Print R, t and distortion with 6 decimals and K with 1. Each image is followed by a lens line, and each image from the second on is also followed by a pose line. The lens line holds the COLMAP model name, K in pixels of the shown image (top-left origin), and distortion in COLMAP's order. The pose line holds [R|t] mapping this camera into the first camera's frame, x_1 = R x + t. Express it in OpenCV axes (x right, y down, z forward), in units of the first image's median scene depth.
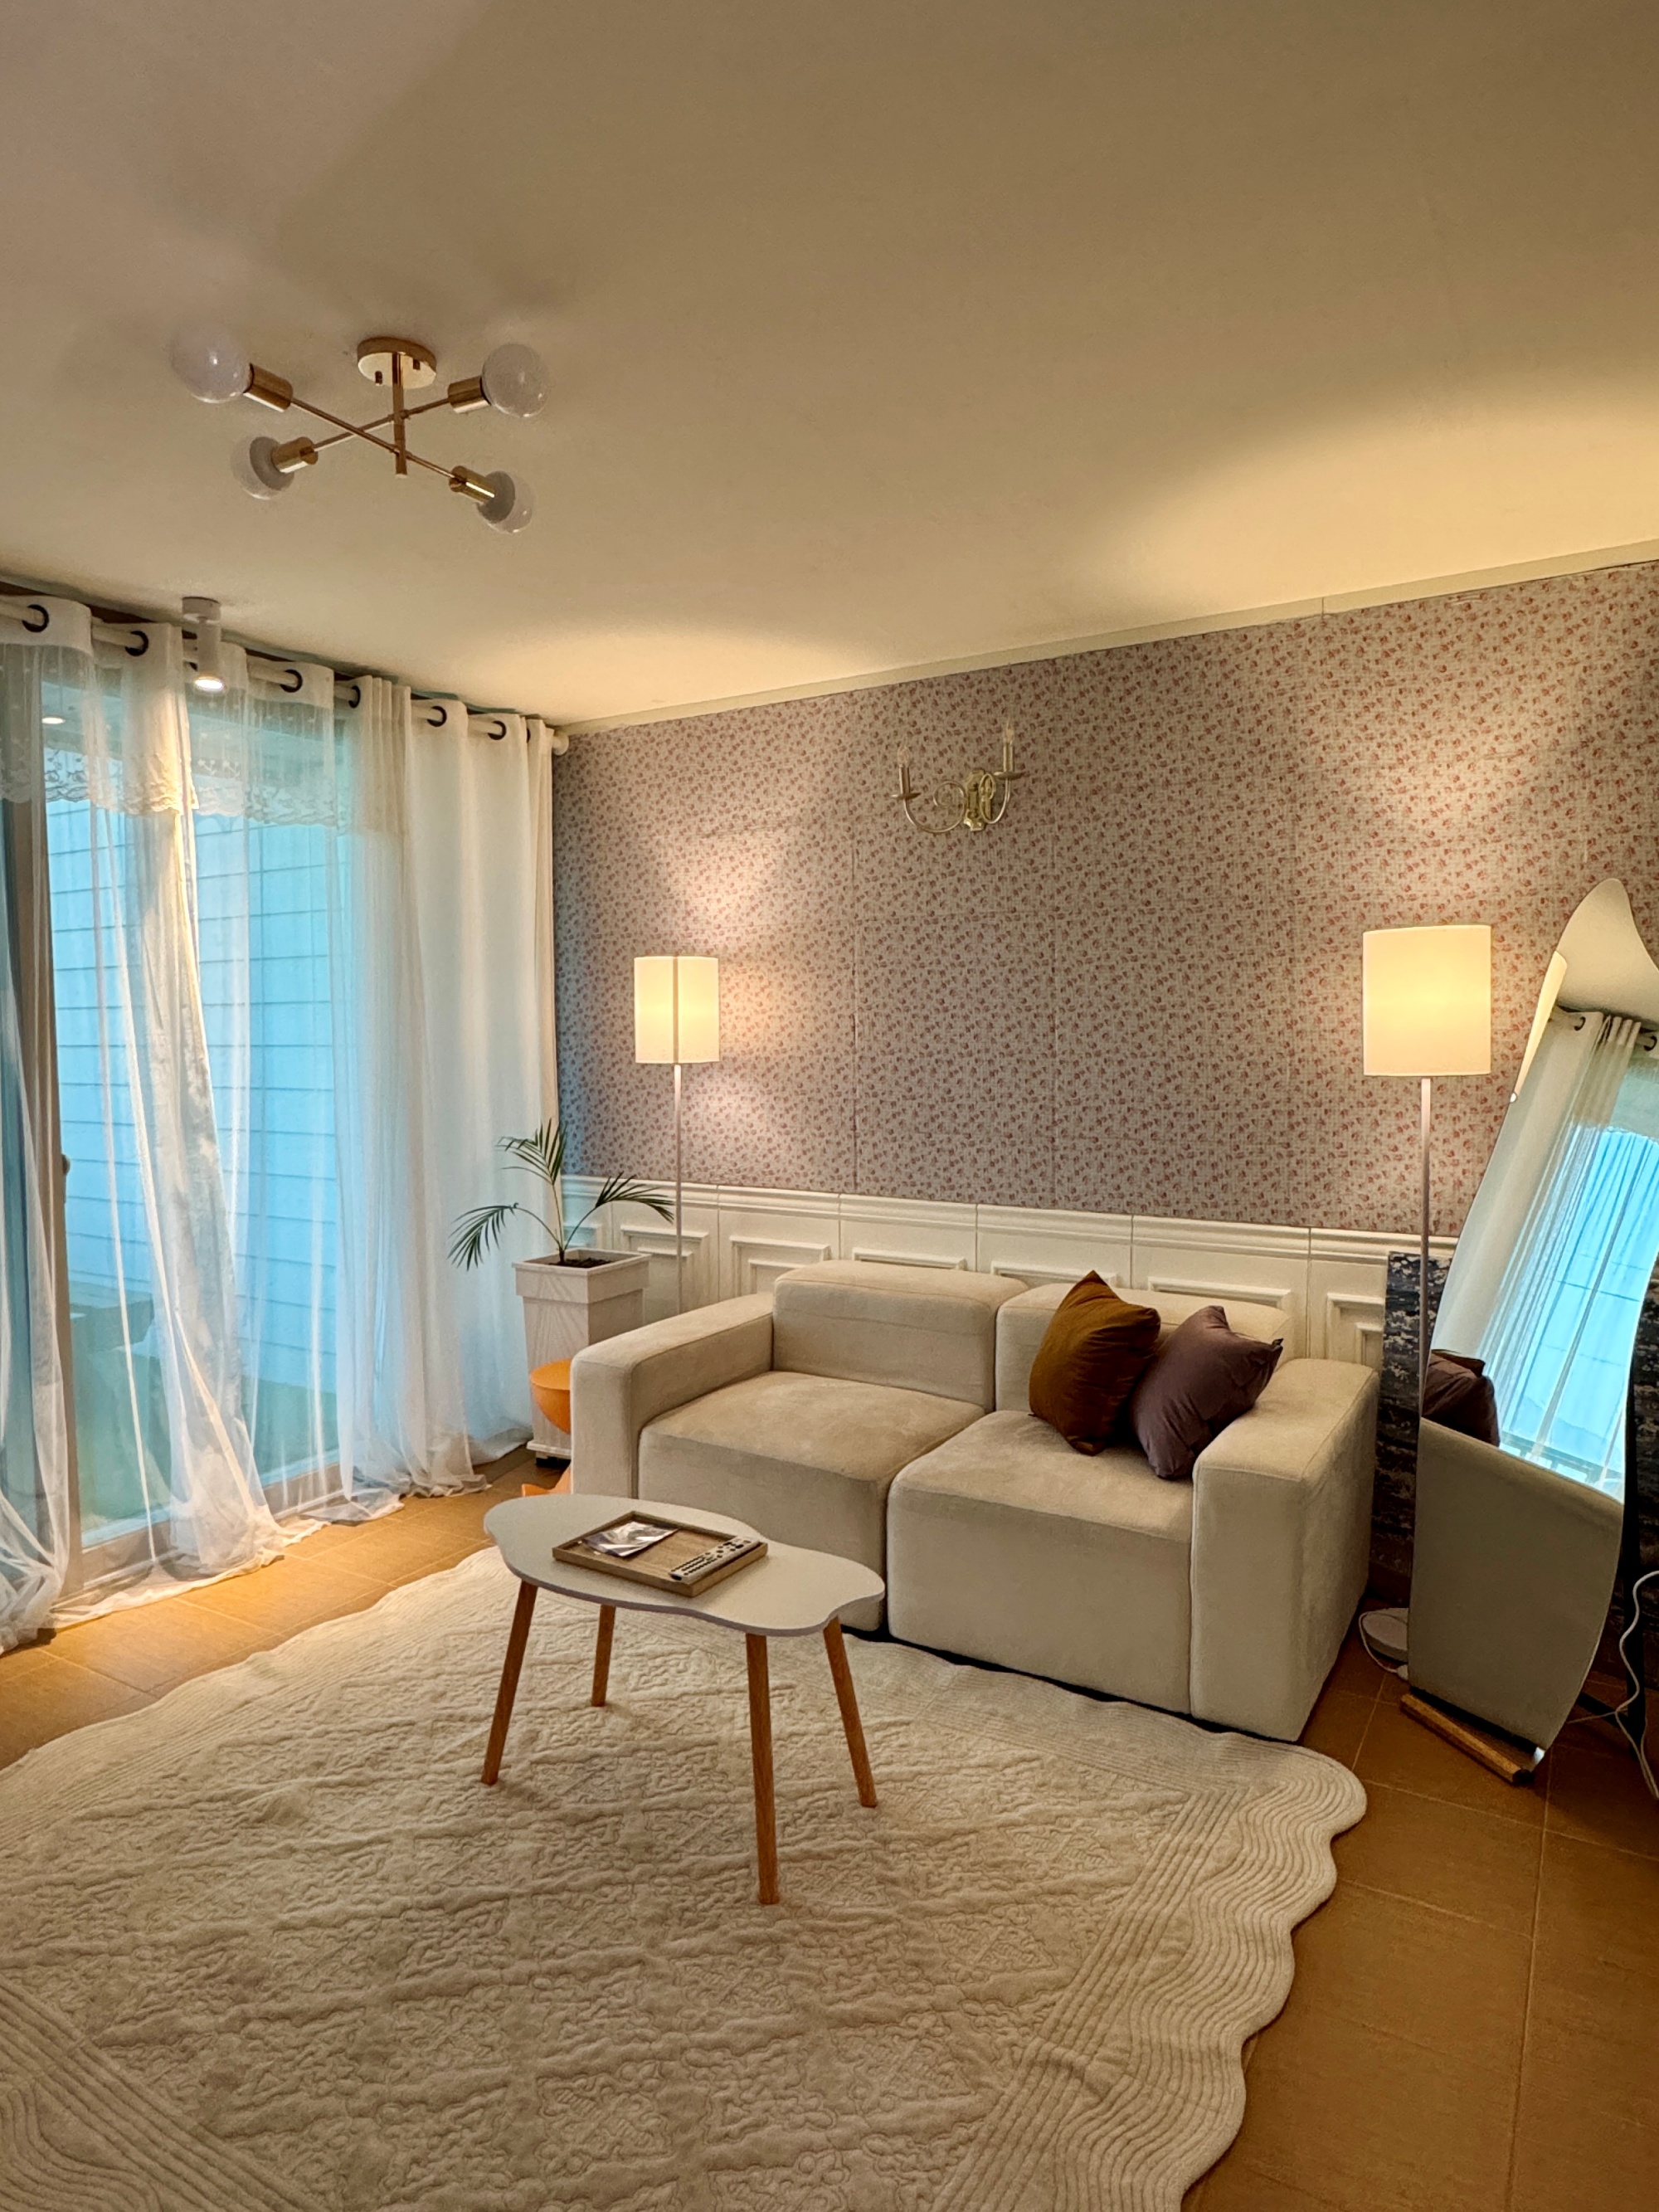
lens RADIAL K [[1320.5, 0, 829.5], [0, 1320.5, 1106.0], [0, 0, 1]] dist [0.002257, -0.000760]
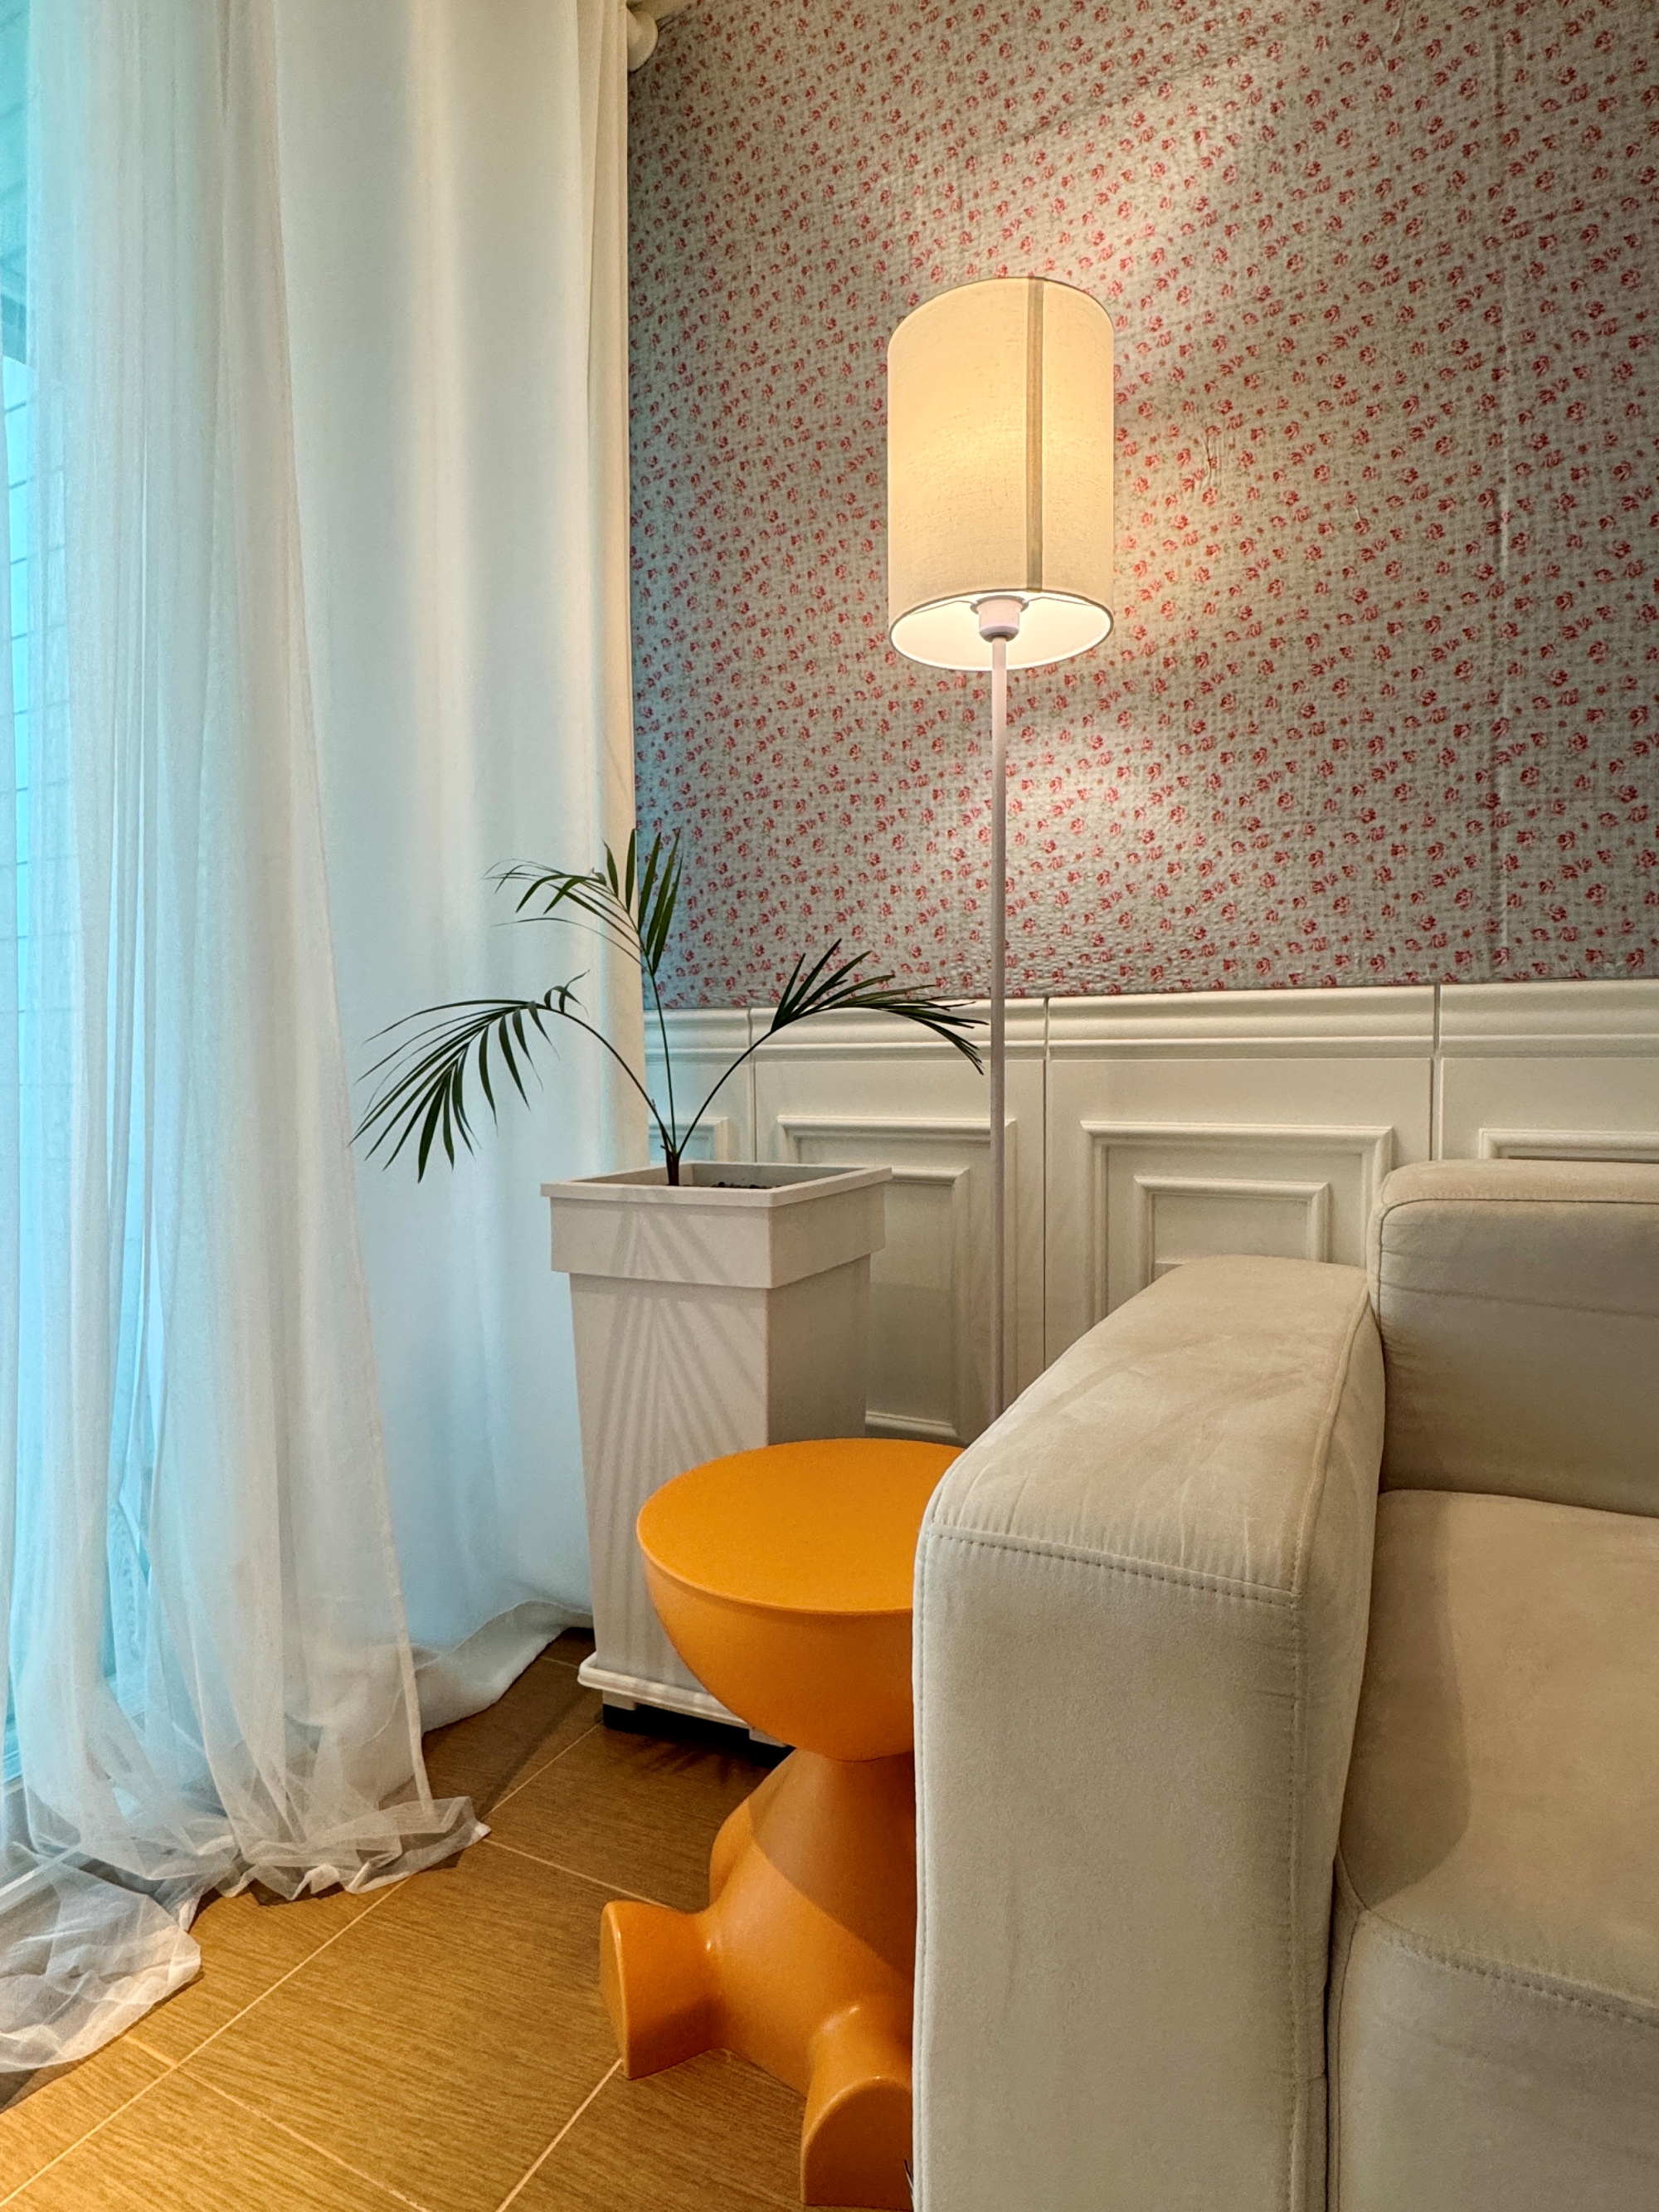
lens RADIAL K [[1167.0, 0, 829.5], [0, 1167.0, 1106.0], [0, 0, 1]] dist [-0.000200, -0.000814]
pose [[0.997189, -0.002398, 0.074883, -0.186778], [0.004205, 0.999704, -0.023979, 0.106739], [-0.074804, 0.024227, 0.996904, 0.676937]]
